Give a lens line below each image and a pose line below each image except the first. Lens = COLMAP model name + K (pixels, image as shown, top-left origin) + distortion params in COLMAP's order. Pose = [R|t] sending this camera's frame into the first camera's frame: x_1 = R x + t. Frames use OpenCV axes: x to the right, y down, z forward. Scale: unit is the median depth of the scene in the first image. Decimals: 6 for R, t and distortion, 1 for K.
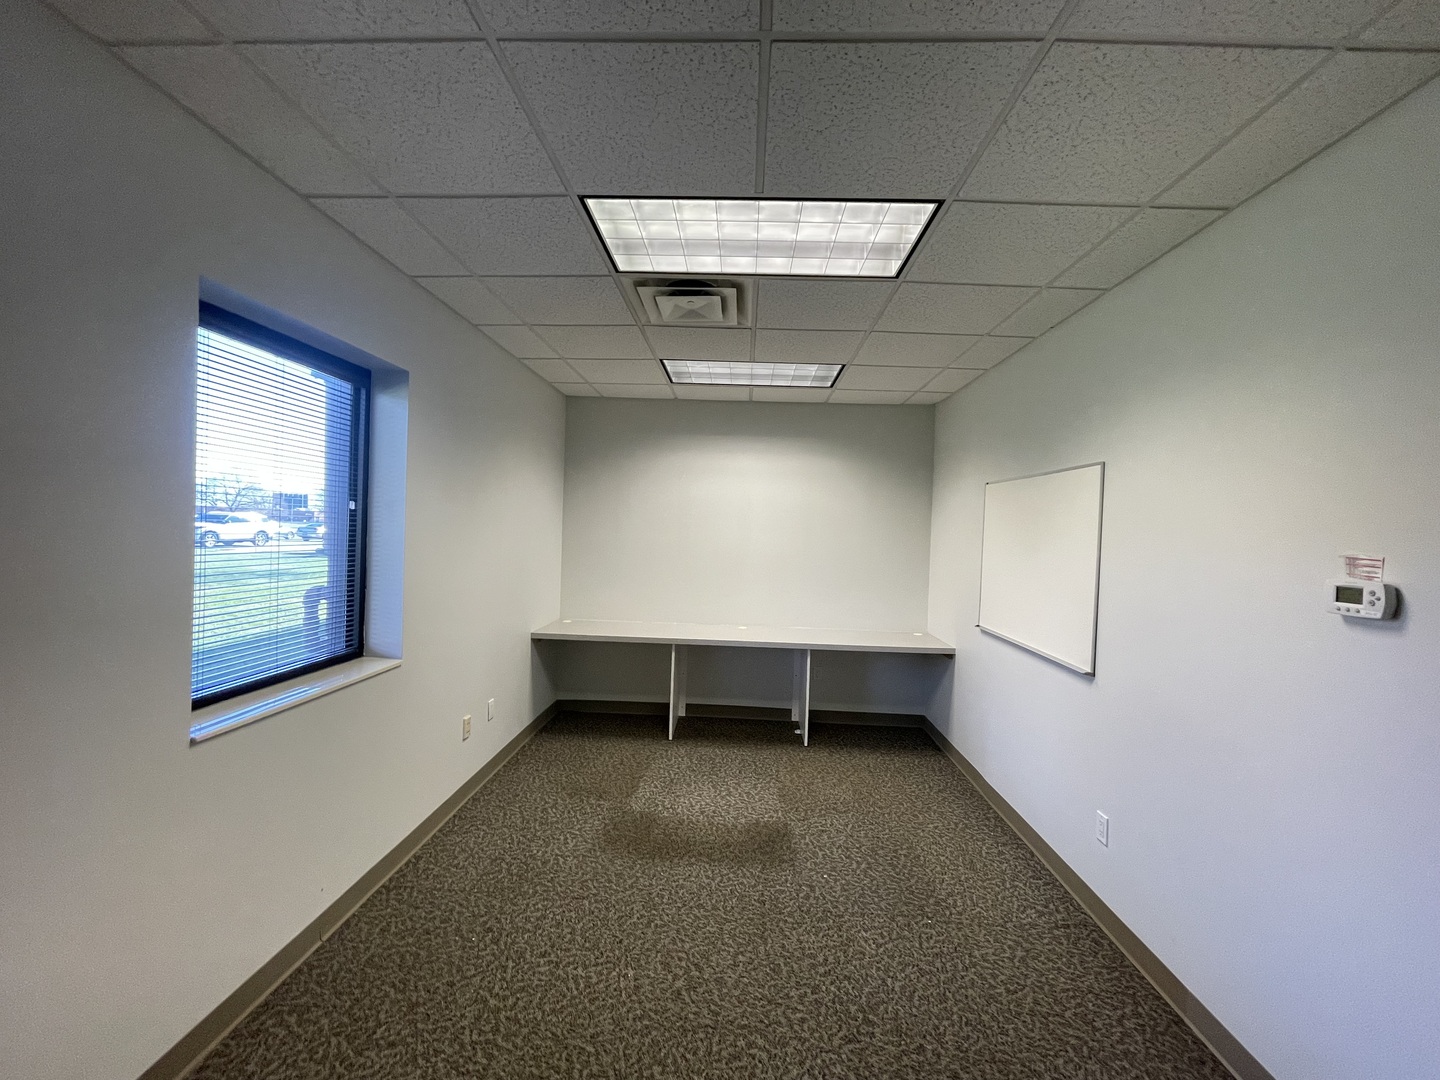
lens RADIAL K [[593.7, 0, 720.0], [0, 593.7, 540.0], [0, 0, 1]] dist [-0.001082, -0.000190]
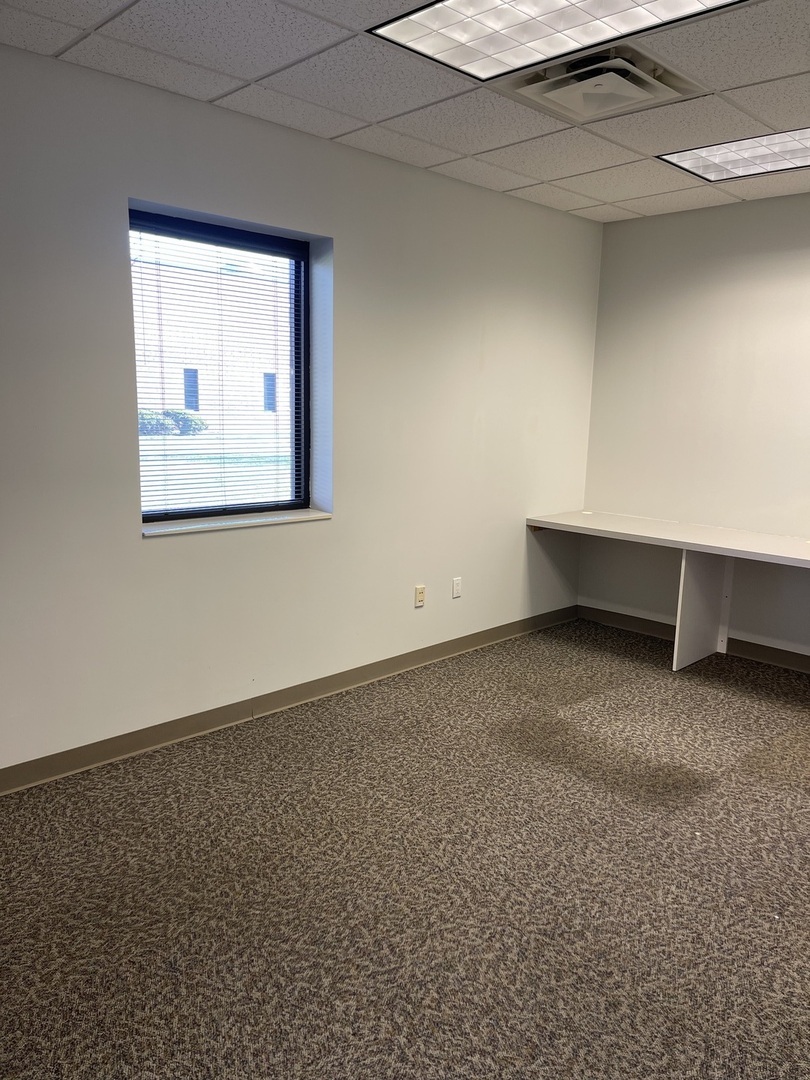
lens RADIAL K [[845.1, 0, 407.9], [0, 845.1, 567.5], [0, 0, 1]] dist [0.015666, 0.003935]
pose [[0.713976, 0.120620, -0.689702, 0.653182], [-0.012166, 0.987038, 0.160026, 0.047015], [0.700064, -0.105864, 0.706189, -0.020854]]
